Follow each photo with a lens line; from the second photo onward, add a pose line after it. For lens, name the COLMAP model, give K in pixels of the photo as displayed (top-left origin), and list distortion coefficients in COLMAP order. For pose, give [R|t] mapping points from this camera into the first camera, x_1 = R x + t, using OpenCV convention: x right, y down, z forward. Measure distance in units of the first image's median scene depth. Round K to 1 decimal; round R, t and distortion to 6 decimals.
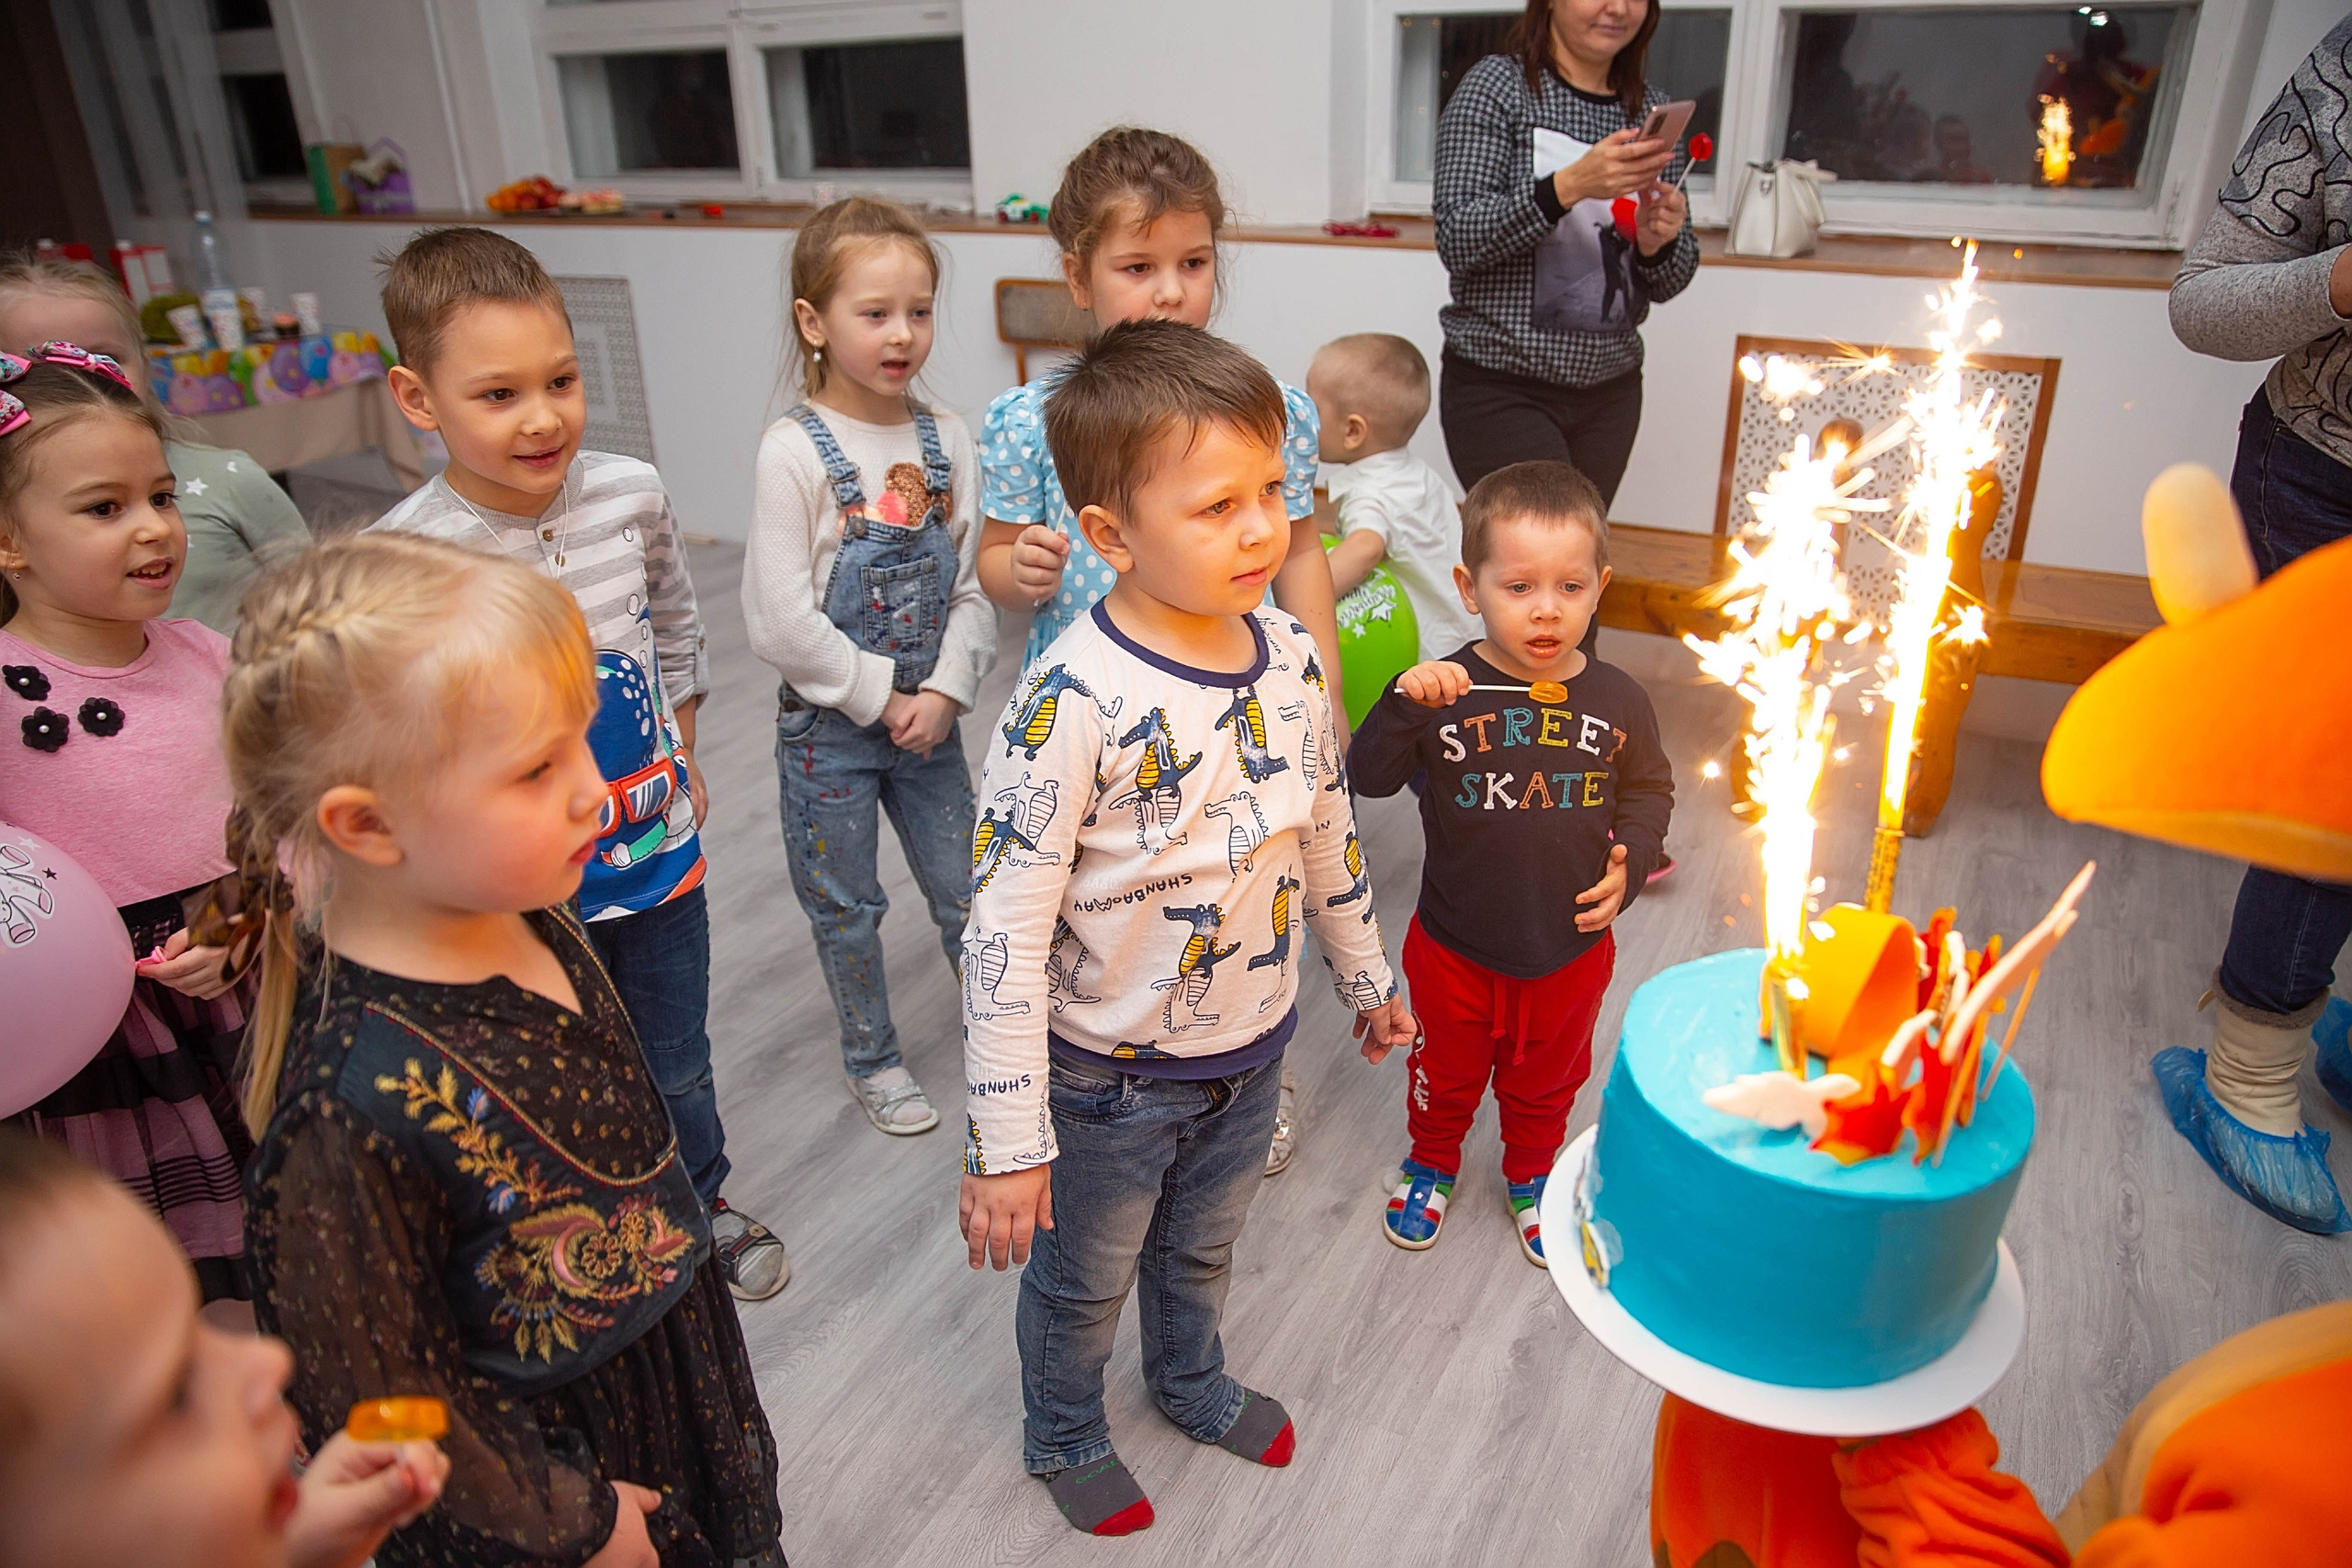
lens RADIAL K [[1594.2, 0, 1171.5], [0, 1594.2, 781.1], [0, 0, 1]] dist [-0.110028, 0.082889]
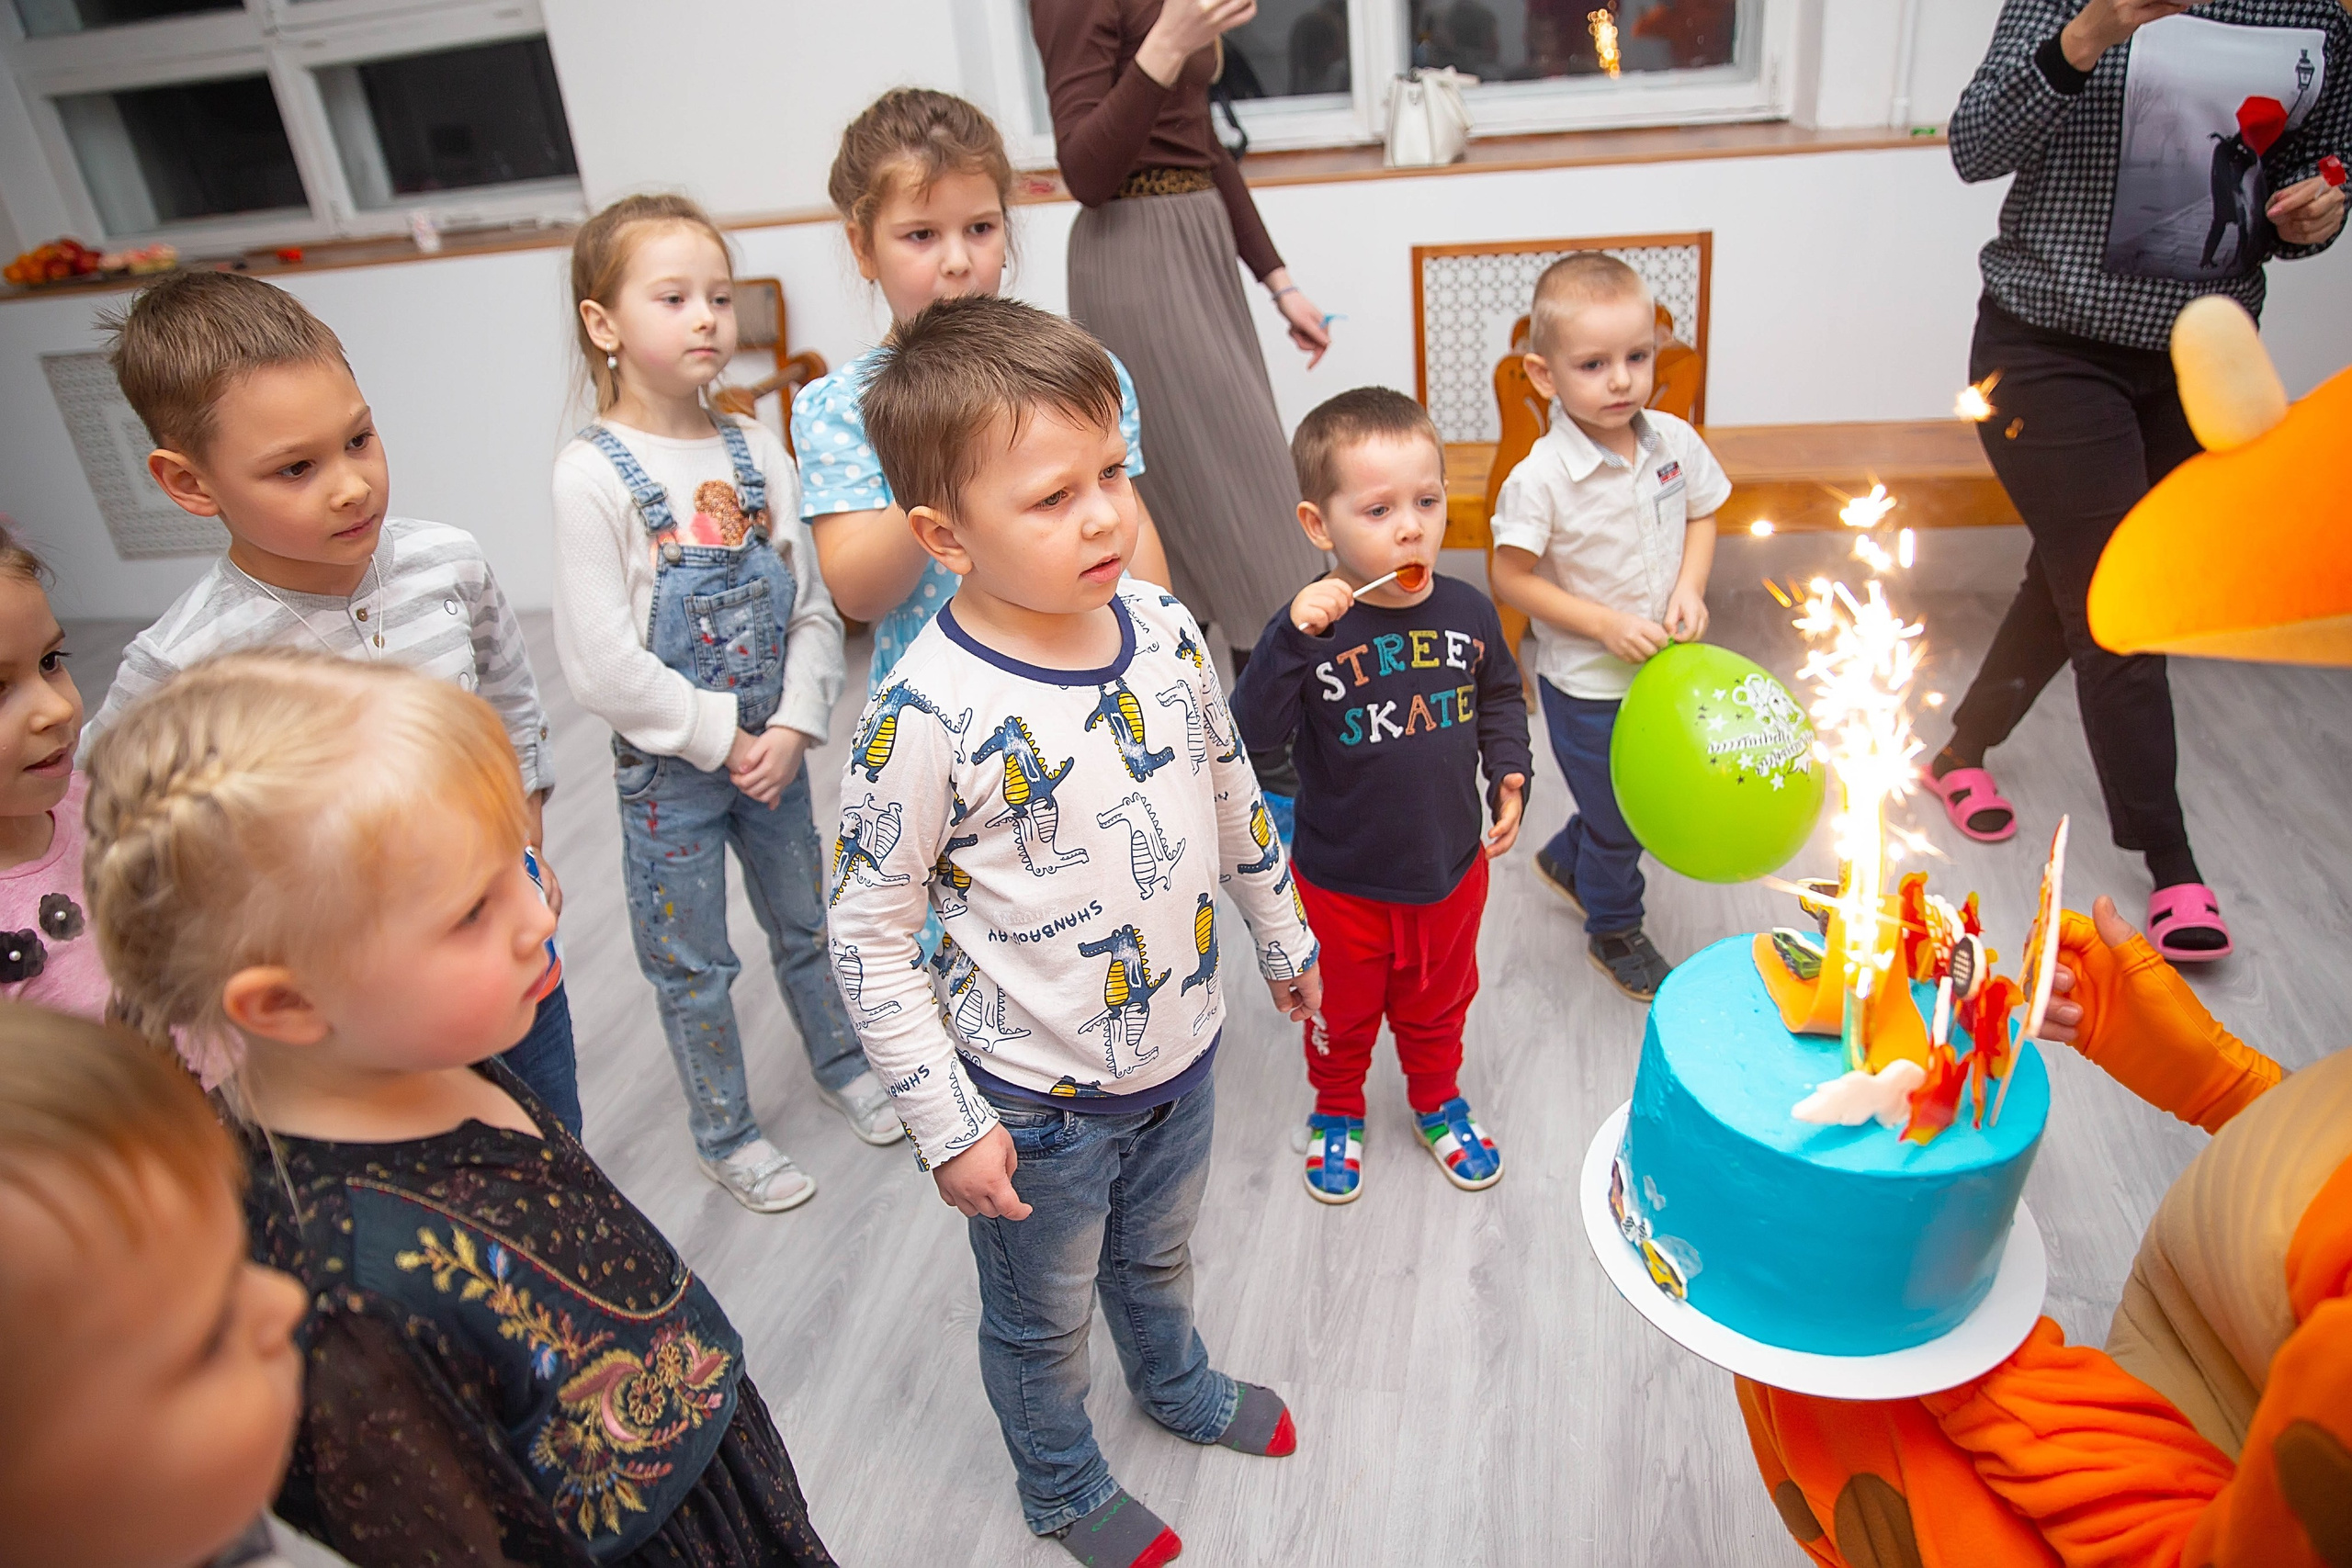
lens RADIAL K [[1594.2, 0, 1171.5], [0, 1594.2, 781.1], [0, 0, 1]] dist [-0.110028, 0.082889]
pose [[0.961461, -0.186750, 0.201787, -0.112719], [0.182558, 0.982407, 0.039357, -0.023713], [-0.205587, -0.001002, 0.978638, 0.061337]]
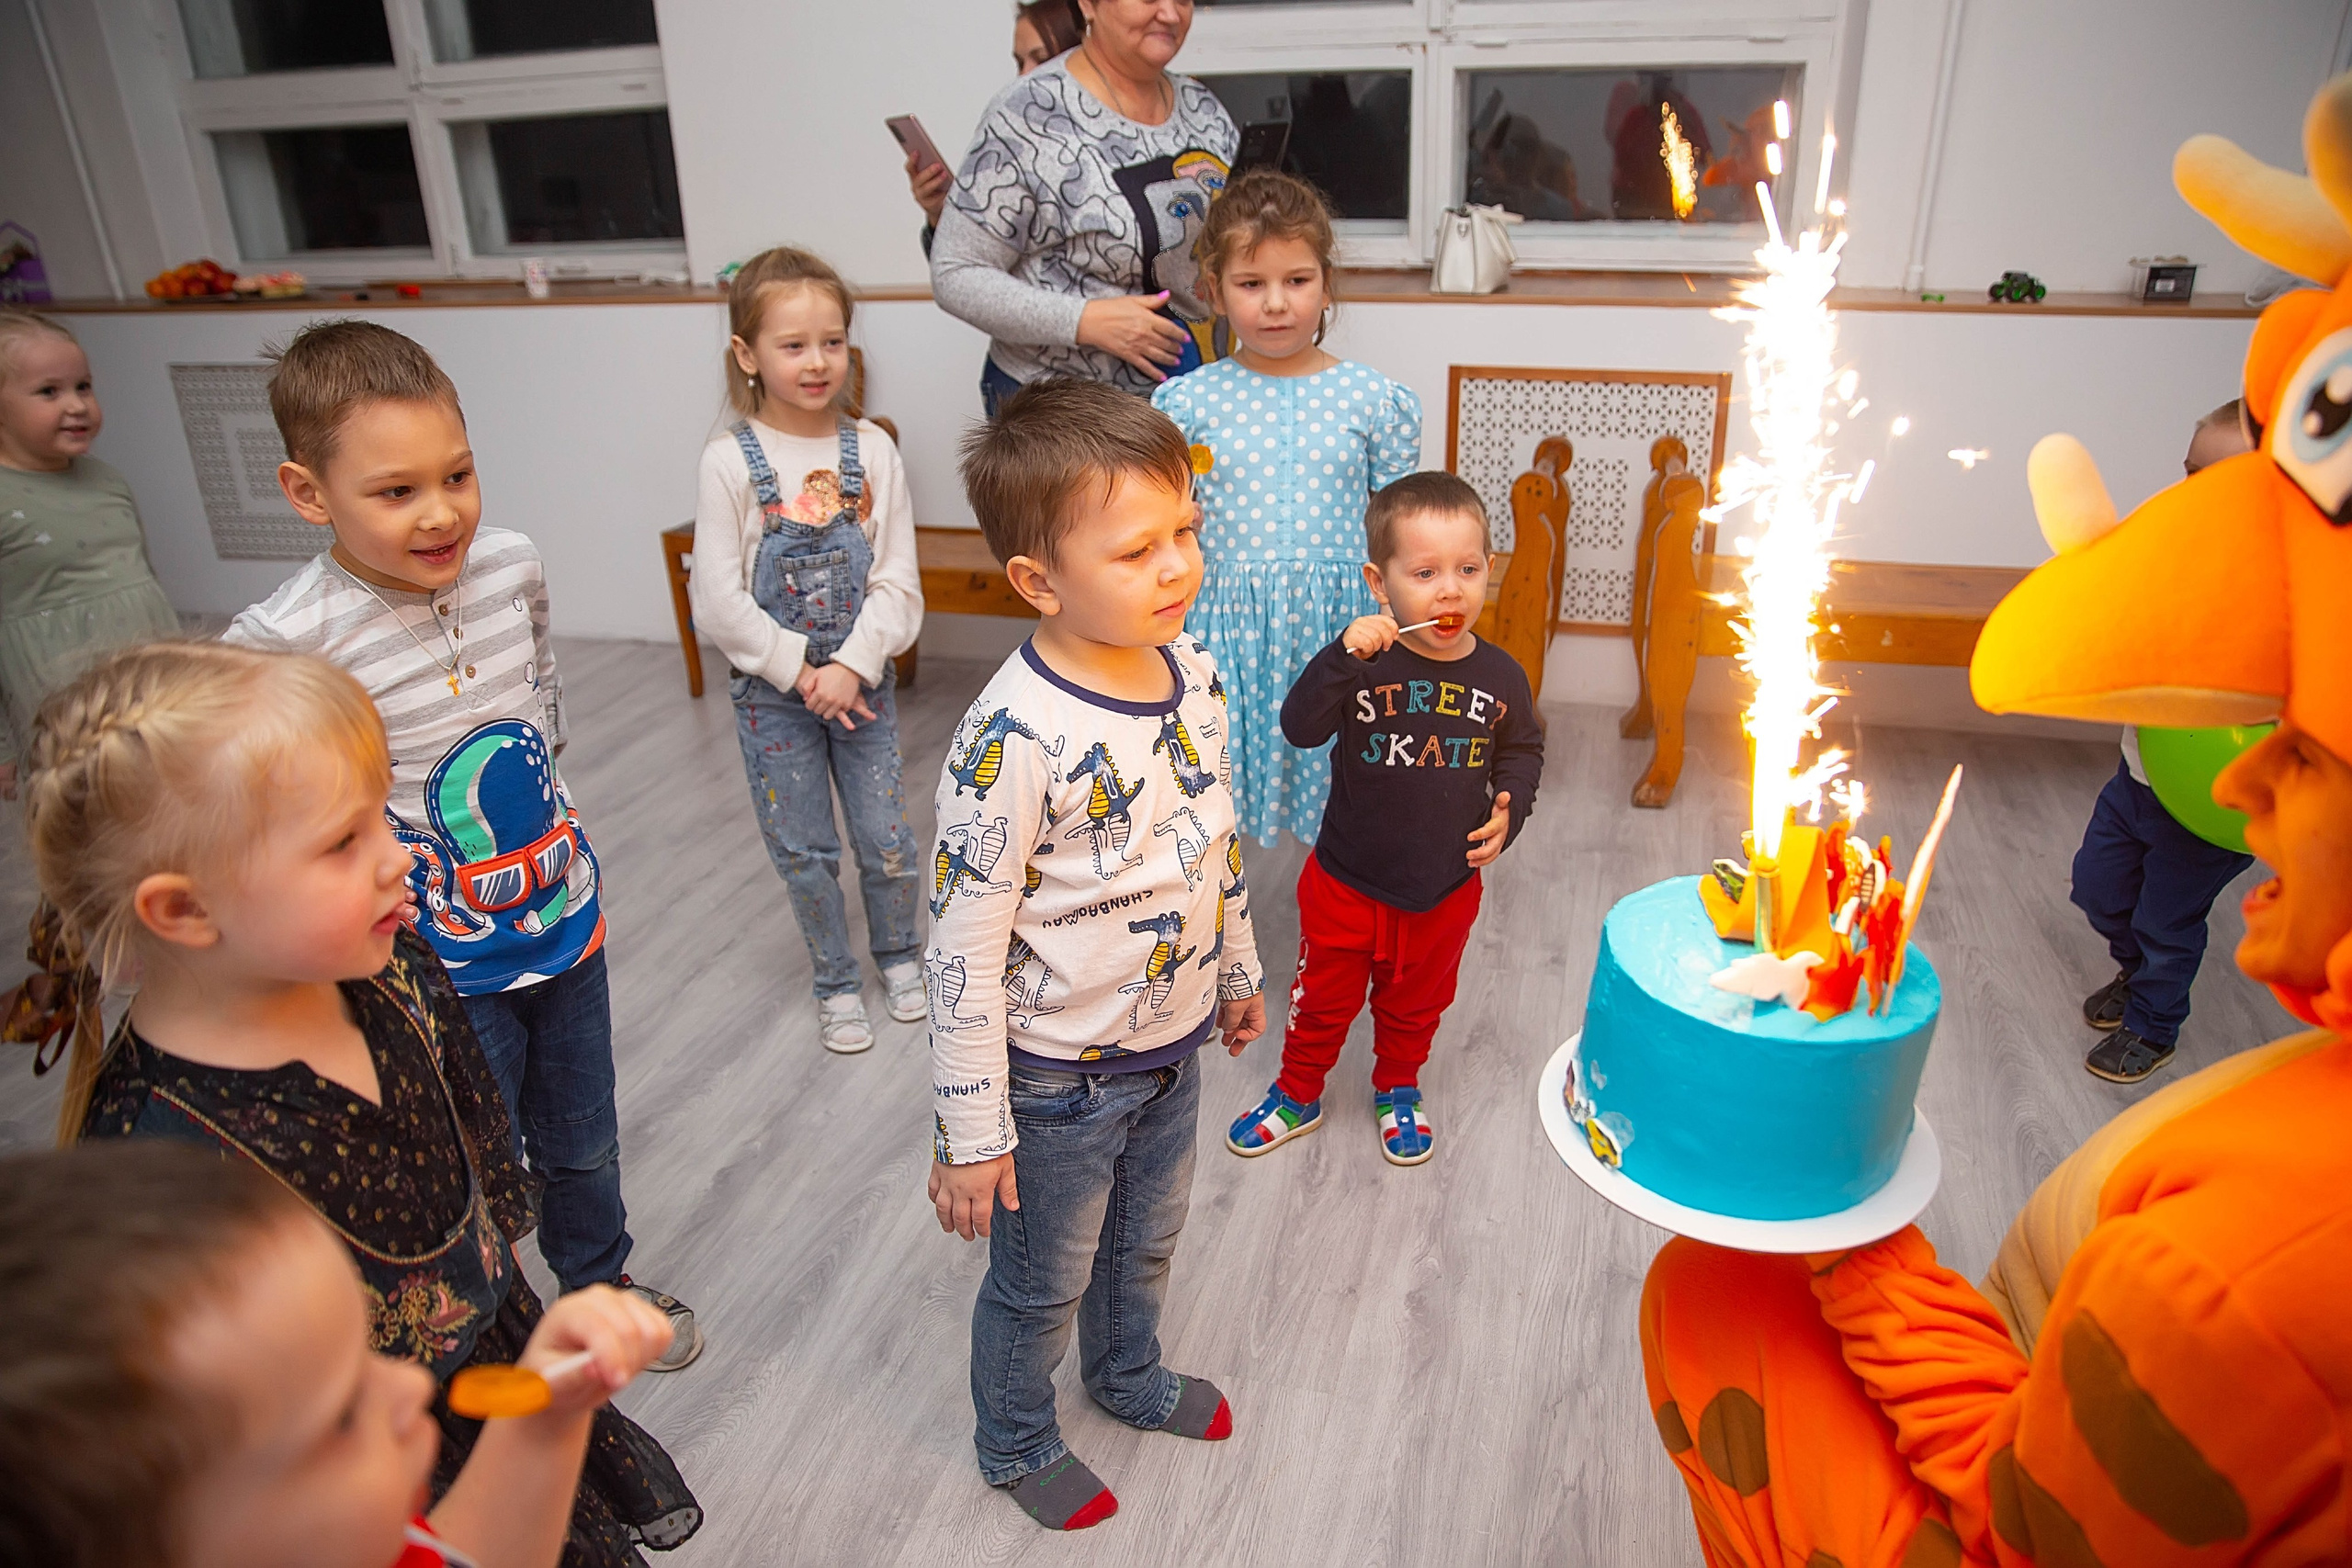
lens RADIAL K [[1594.2, 0, 1171.5], [0, 1594.2, 781.1], [0, 0, 1]] dist [-0.110028, 0.082889]
pose [[0.977239, -0.093146, 0.190600, -0.120589], [0.098719, 0.994916, -0.019934, 0.009172], [-0.187775, 0.038296, 0.981465, -0.056335]]
